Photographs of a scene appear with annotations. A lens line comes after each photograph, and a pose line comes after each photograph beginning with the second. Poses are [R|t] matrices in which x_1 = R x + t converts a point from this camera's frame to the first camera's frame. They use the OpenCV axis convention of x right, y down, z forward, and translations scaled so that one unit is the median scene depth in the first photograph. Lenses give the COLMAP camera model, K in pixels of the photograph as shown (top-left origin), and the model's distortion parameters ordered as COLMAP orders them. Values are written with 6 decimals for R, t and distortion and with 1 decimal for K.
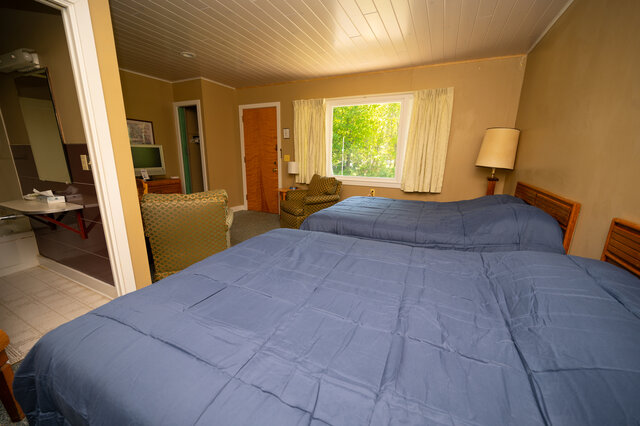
lens RADIAL K [[251.2, 0, 321.0], [0, 251.2, 215.5], [0, 0, 1]] dist [0.000833, -0.000815]
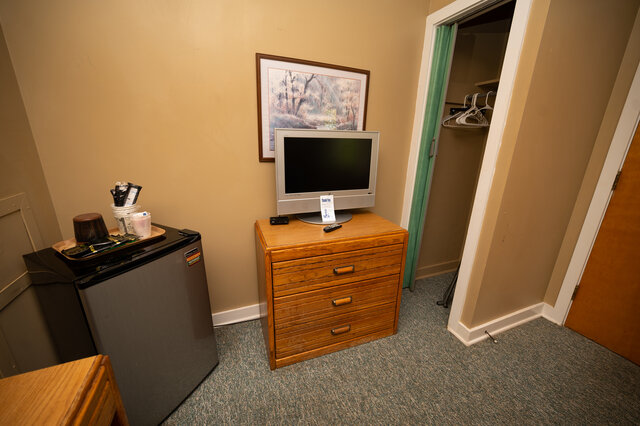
lens RADIAL K [[251.2, 0, 320.3], [0, 251.2, 213.4], [0, 0, 1]] dist [0.000833, -0.000815]
pose [[0.725923, 0.200370, -0.657942, -0.393887], [-0.174578, 0.978973, 0.105522, -0.170873], [0.665251, 0.038261, 0.745639, 0.614783]]
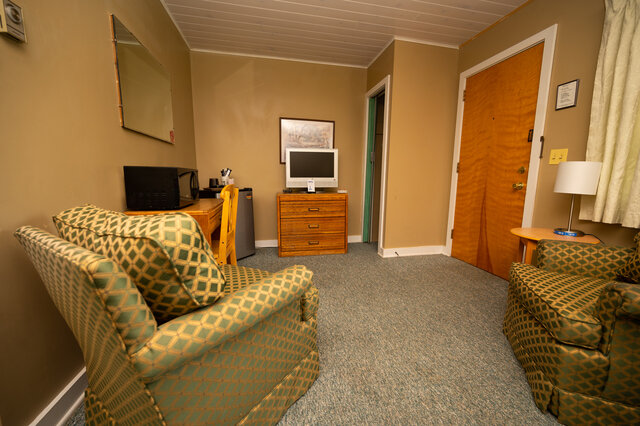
lens RADIAL K [[251.2, 0, 320.8], [0, 251.2, 212.6], [0, 0, 1]] dist [0.000833, -0.000815]
pose [[0.611173, 0.105079, -0.784491, -0.043955], [-0.182594, 0.983132, -0.010567, -0.067963], [0.770148, 0.149701, 0.620050, 0.477798]]
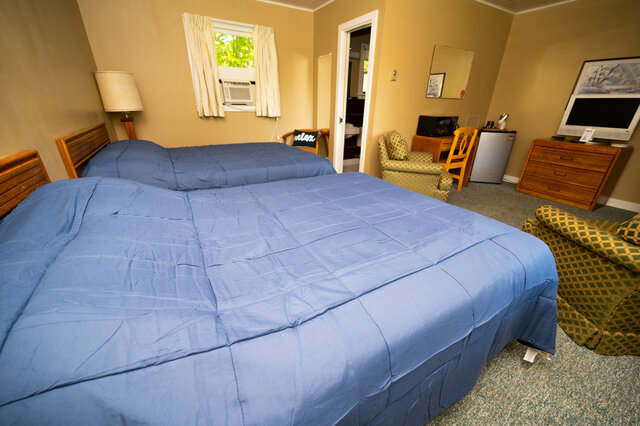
lens RADIAL K [[251.2, 0, 319.6], [0, 251.2, 214.0], [0, 0, 1]] dist [0.000833, -0.000815]
pose [[-0.561826, 0.316176, -0.764450, 0.381699], [-0.219948, 0.833728, 0.506478, -0.150633], [0.797480, 0.452692, -0.398868, 0.665006]]
